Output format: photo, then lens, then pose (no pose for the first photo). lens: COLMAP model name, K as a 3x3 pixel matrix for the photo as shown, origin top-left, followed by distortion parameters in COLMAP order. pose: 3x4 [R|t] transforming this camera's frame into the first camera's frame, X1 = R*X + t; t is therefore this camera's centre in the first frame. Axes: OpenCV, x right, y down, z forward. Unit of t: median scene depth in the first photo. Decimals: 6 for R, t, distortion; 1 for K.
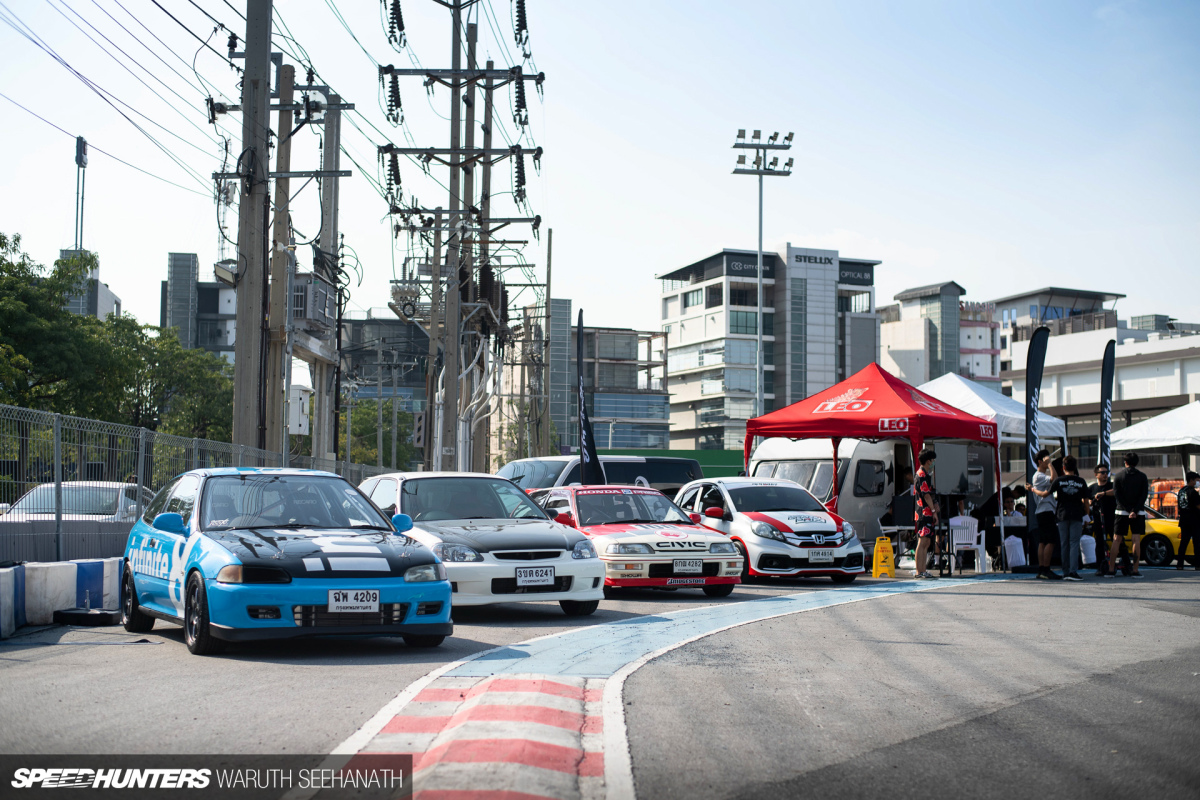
lens RADIAL K [[1749.4, 0, 600.9], [0, 1749.4, 394.8], [0, 0, 1]] dist [-0.087506, 0.000000]
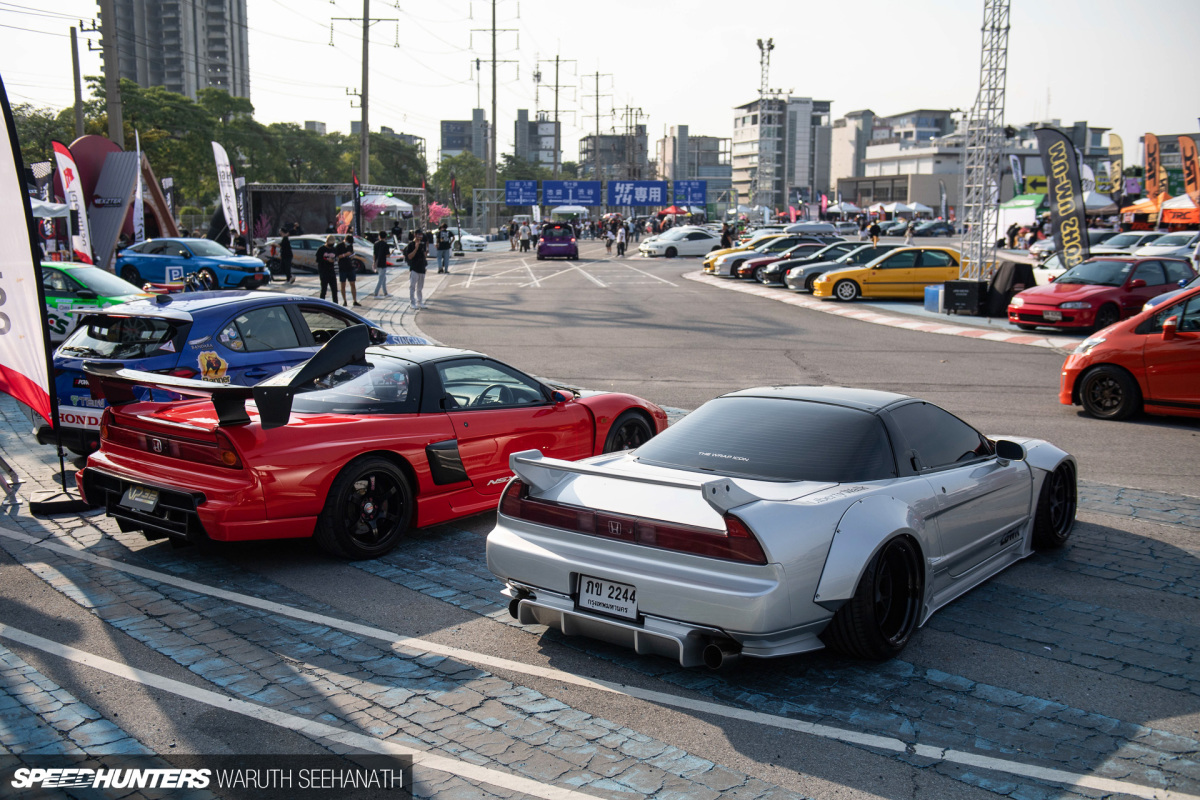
lens RADIAL K [[1281.3, 0, 584.1], [0, 1281.3, 404.8], [0, 0, 1]] dist [0.047038, 0.000000]
pose [[0.990579, 0.015426, -0.136071, 0.077968], [0.013969, 0.977070, 0.212459, -0.052618], [0.136228, -0.212358, 0.967650, -0.689988]]
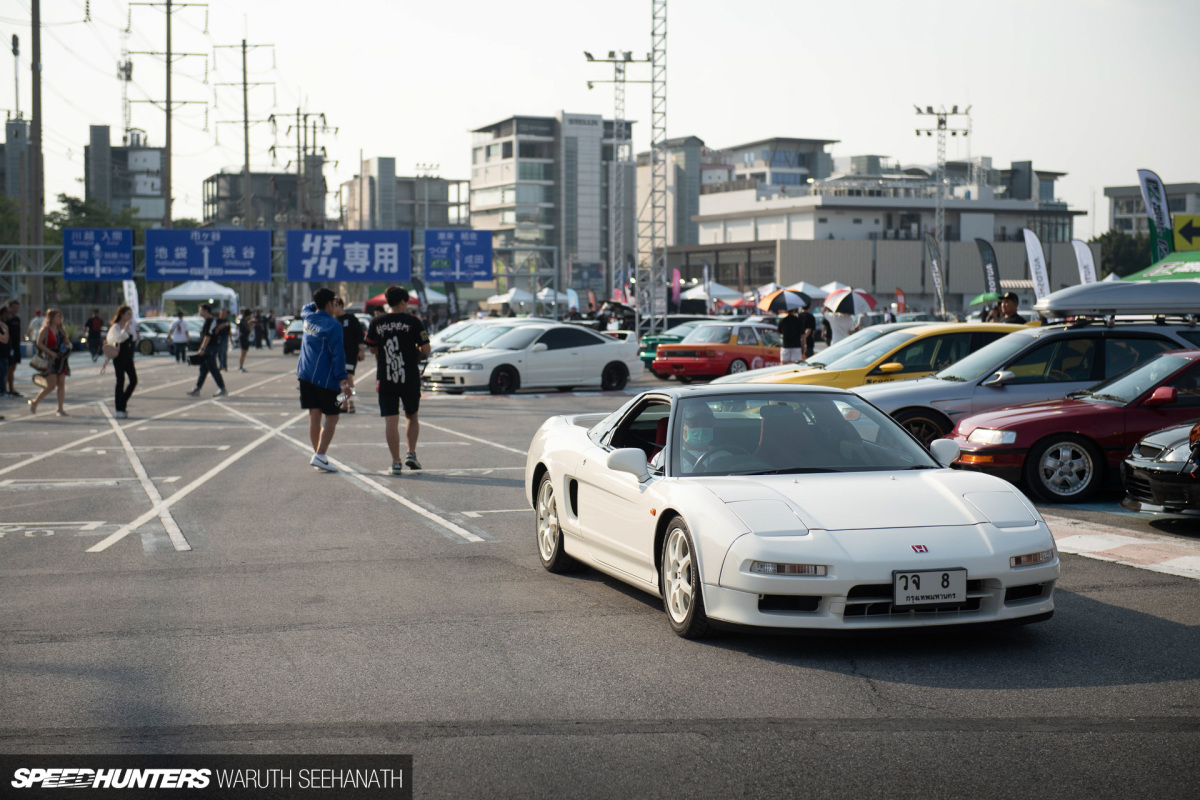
lens RADIAL K [[2077.1, 0, 598.2], [0, 2077.1, 396.2], [0, 0, 1]] dist [0.126195, 0.000000]
pose [[0.998790, -0.011252, 0.047879, 0.056036], [0.006001, 0.994086, 0.108434, -0.041999], [-0.048816, -0.108016, 0.992950, -0.573437]]
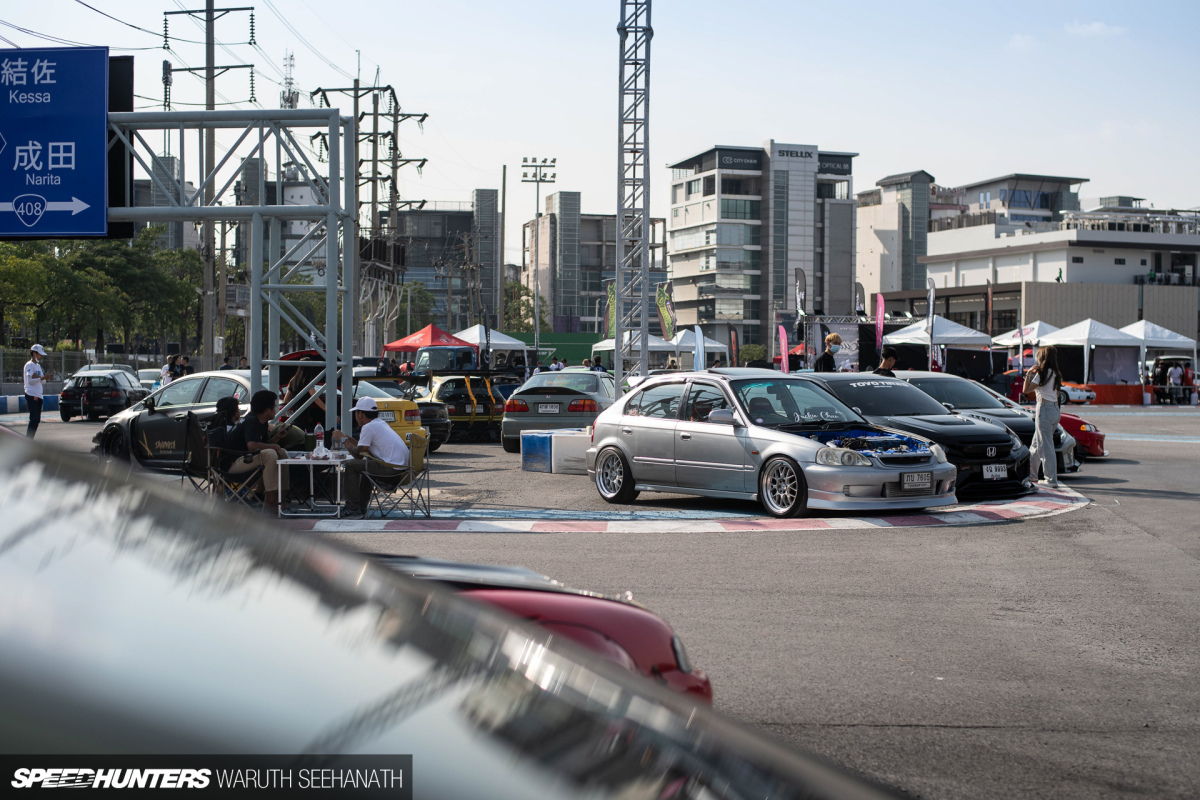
lens RADIAL K [[1899.8, 0, 630.6], [0, 1899.8, 427.0], [0, 0, 1]] dist [-0.092543, 0.000000]
pose [[0.998180, 0.001120, -0.060294, 0.088944], [0.004757, 0.995249, 0.097247, -0.019933], [0.060117, -0.097357, 0.993432, -0.267819]]
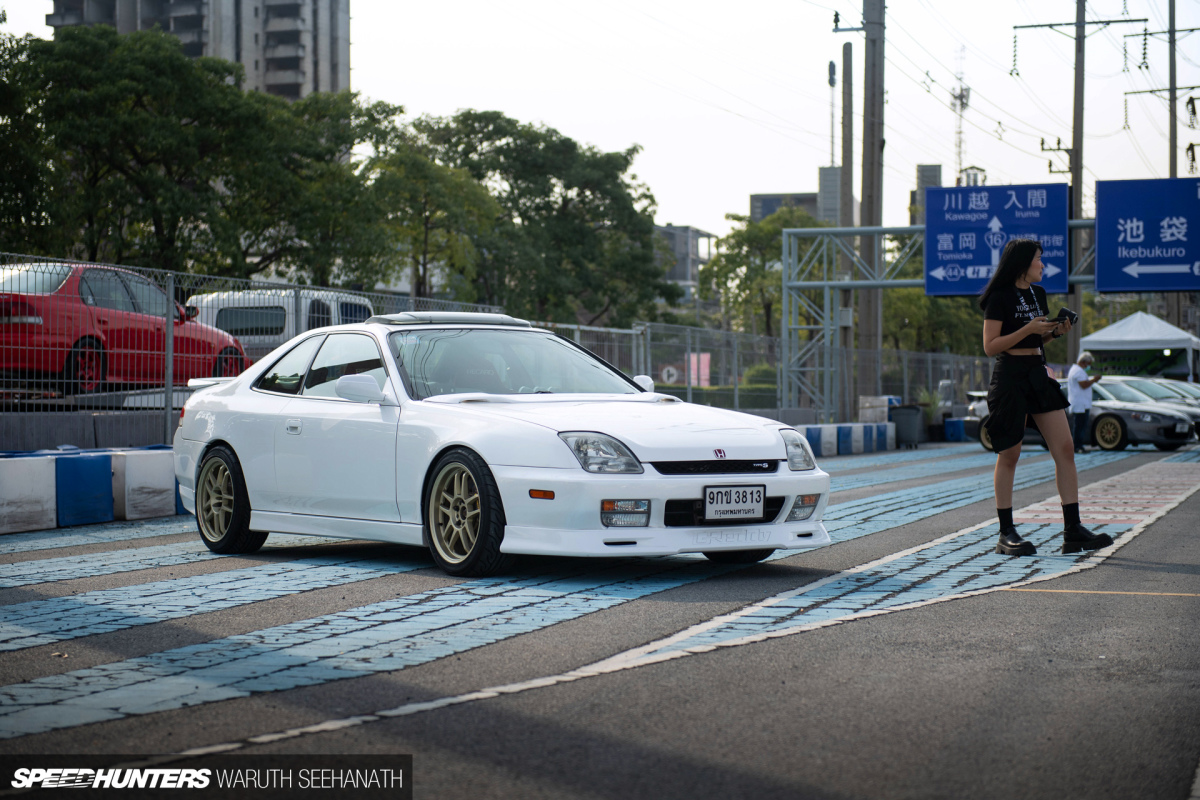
lens RADIAL K [[2248.2, 0, 590.7], [0, 2248.2, 399.7], [0, 0, 1]] dist [0.142904, 0.000000]
pose [[0.946898, -0.014029, -0.321229, 0.010722], [0.035398, 0.997523, 0.060778, -0.025212], [0.319581, -0.068921, 0.945049, -0.375084]]
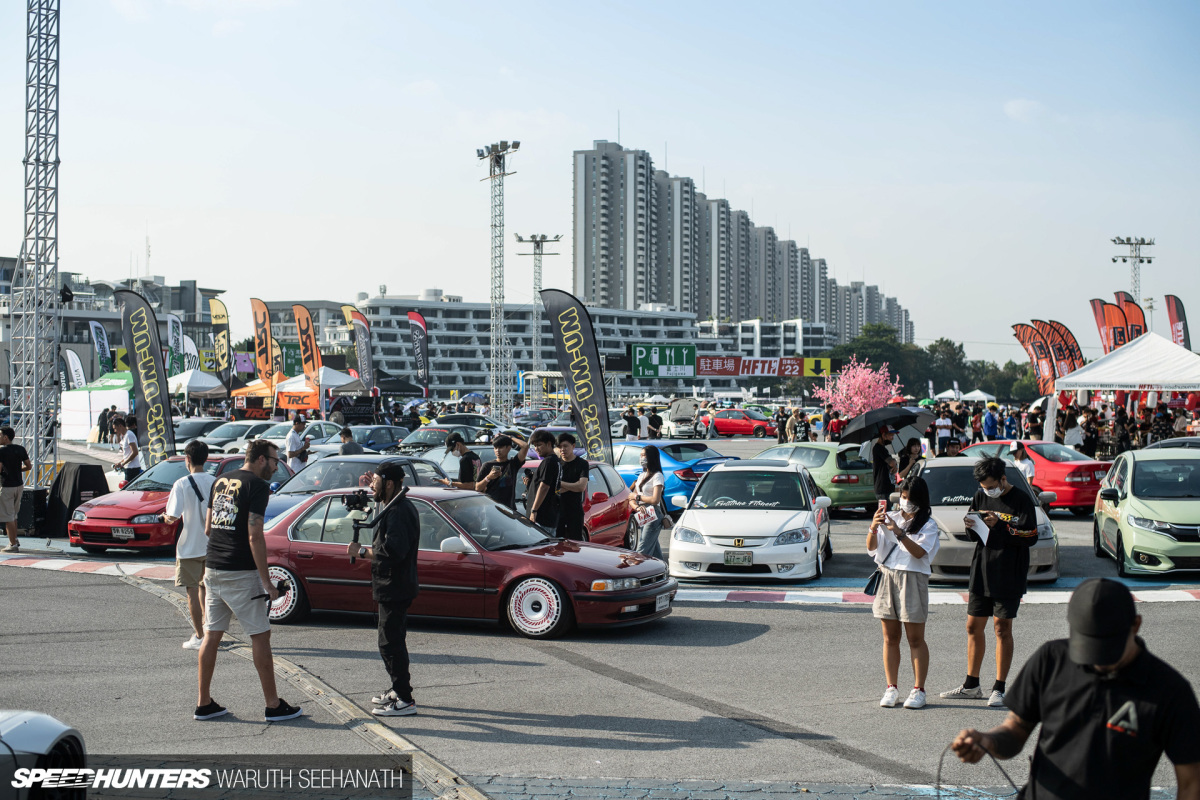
lens RADIAL K [[1749.4, 0, 602.6], [0, 1749.4, 394.0], [0, 0, 1]] dist [-0.087506, 0.000000]
pose [[0.898457, -0.004517, 0.439039, 0.080962], [-0.025652, 0.997699, 0.062758, -0.053021], [-0.438312, -0.067648, 0.896273, -0.690645]]
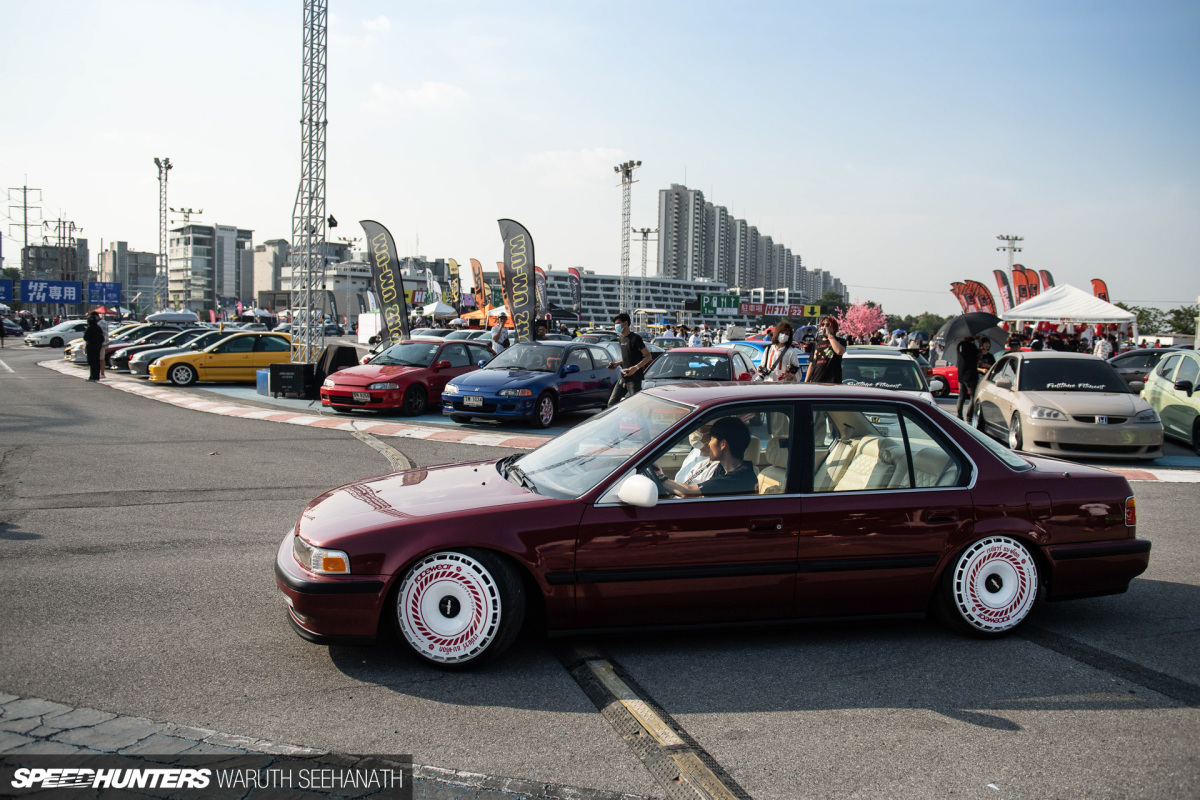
lens RADIAL K [[974.3, 0, 614.5], [0, 974.3, 384.6], [0, 0, 1]] dist [-0.010601, -0.025370]
pose [[0.921843, -0.006034, 0.387516, 0.090608], [-0.044472, 0.991627, 0.121232, -0.047767], [-0.385003, -0.128990, 0.913857, -0.657599]]
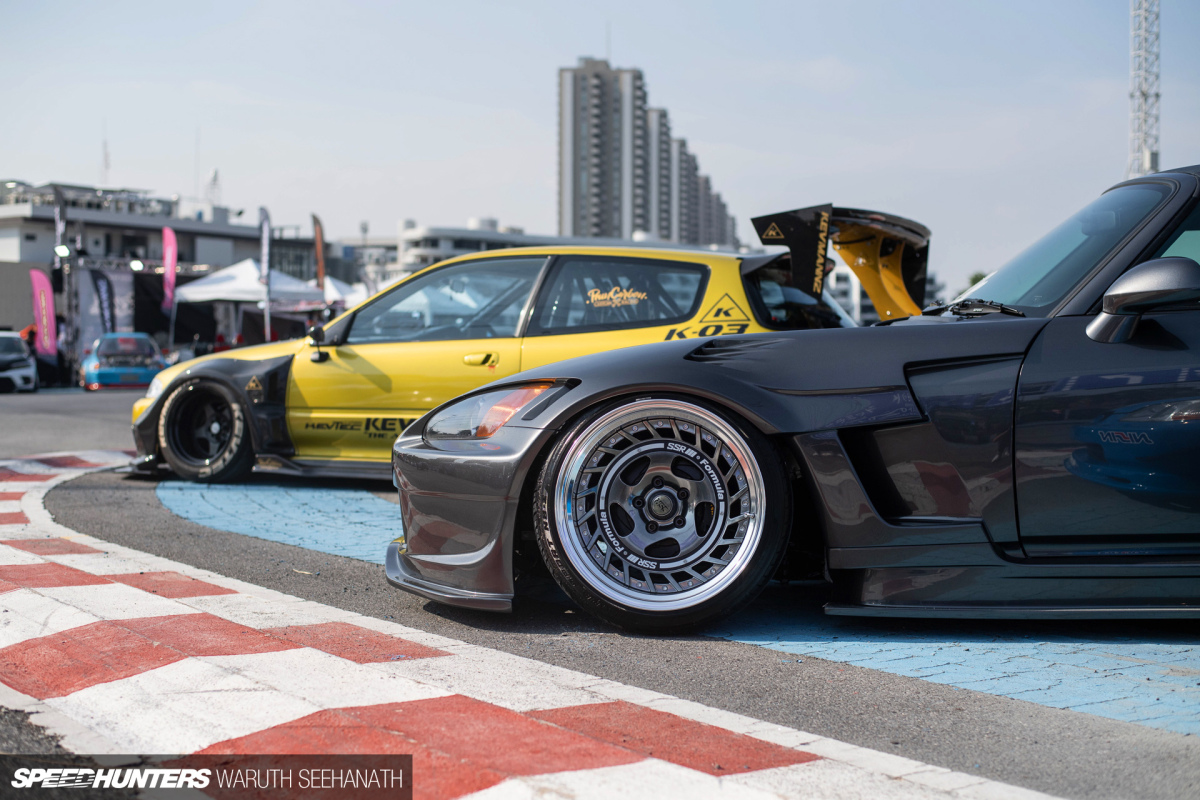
lens RADIAL K [[1749.4, 0, 596.1], [0, 1749.4, 407.7], [0, 0, 1]] dist [-0.087506, 0.000000]
pose [[0.837404, -0.016630, 0.546332, 0.037726], [-0.034190, 0.995986, 0.082721, -0.007218], [-0.545515, -0.087950, 0.833474, -0.122223]]
